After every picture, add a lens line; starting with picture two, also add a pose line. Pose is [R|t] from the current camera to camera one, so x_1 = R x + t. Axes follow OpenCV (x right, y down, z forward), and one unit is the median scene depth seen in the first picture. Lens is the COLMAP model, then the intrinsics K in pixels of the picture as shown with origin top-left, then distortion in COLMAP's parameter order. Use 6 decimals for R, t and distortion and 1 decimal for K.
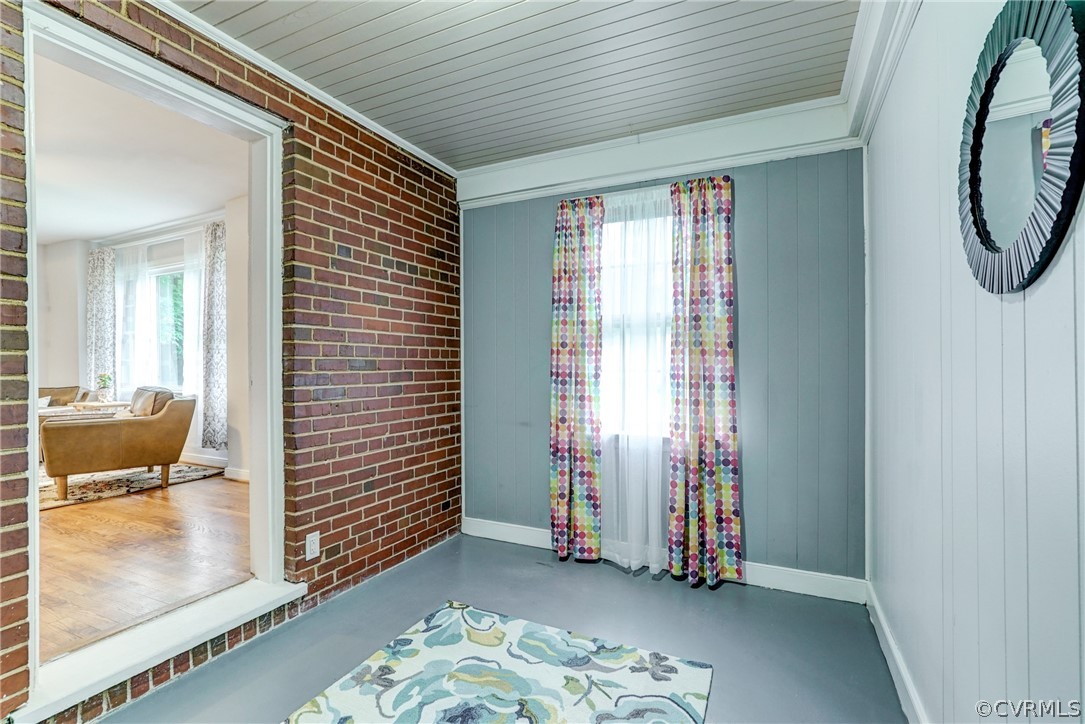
lens RADIAL K [[504.0, 0, 533.5], [0, 504.0, 364.8], [0, 0, 1]] dist [-0.045833, 0.024790]
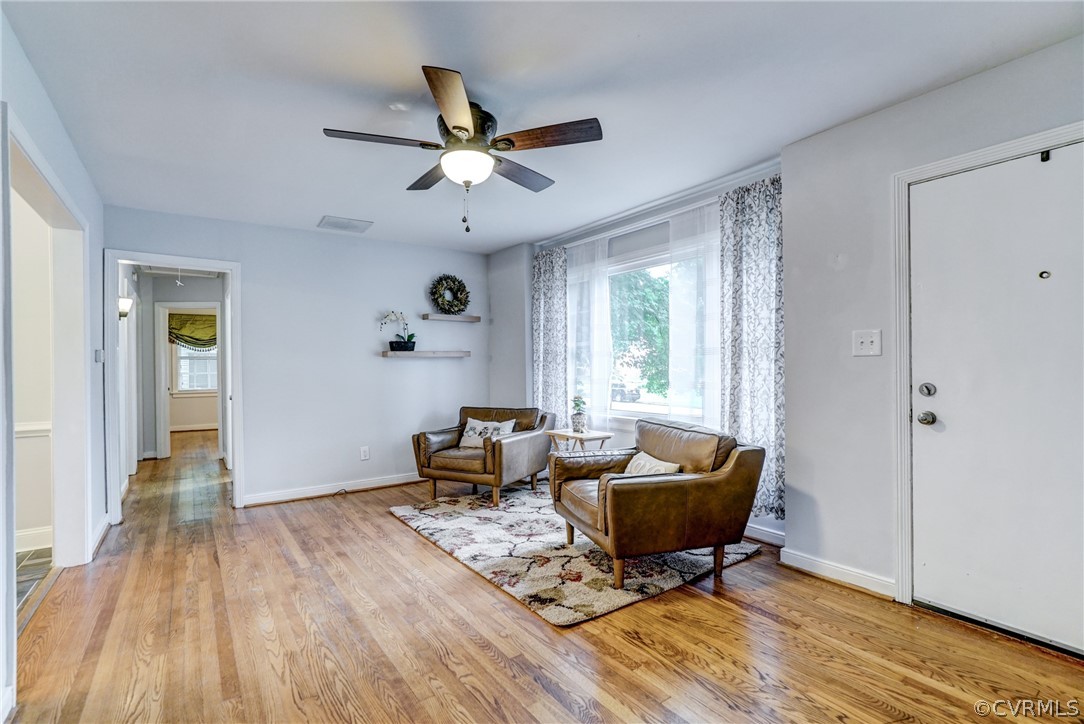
lens RADIAL K [[503.6, 0, 533.0], [0, 503.6, 364.8], [0, 0, 1]] dist [-0.045833, 0.024790]
pose [[0.875545, -0.001797, -0.483134, -0.578446], [0.001675, 0.999998, -0.000683, -0.037569], [0.483134, -0.000211, 0.875546, 0.250689]]
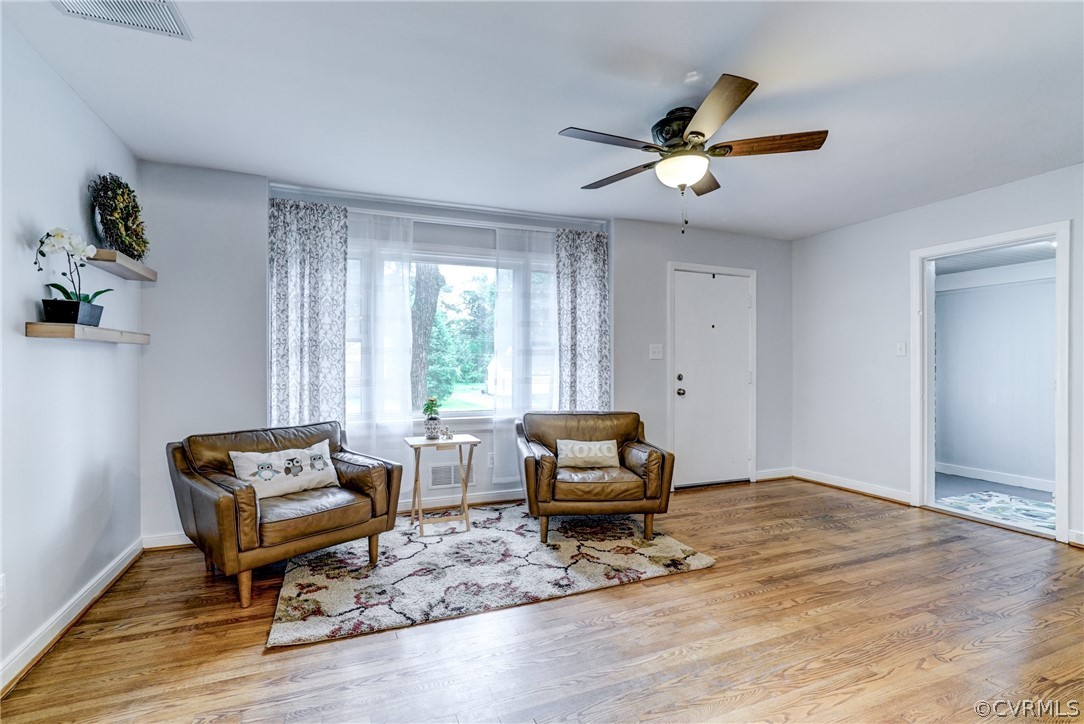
lens RADIAL K [[503.6, 0, 533.0], [0, 503.6, 364.8], [0, 0, 1]] dist [-0.045833, 0.024790]
pose [[0.668014, 0.005811, 0.744126, -1.420192], [-0.004312, 0.999983, -0.003937, -0.031656], [-0.744136, -0.000579, 0.668028, 0.439781]]
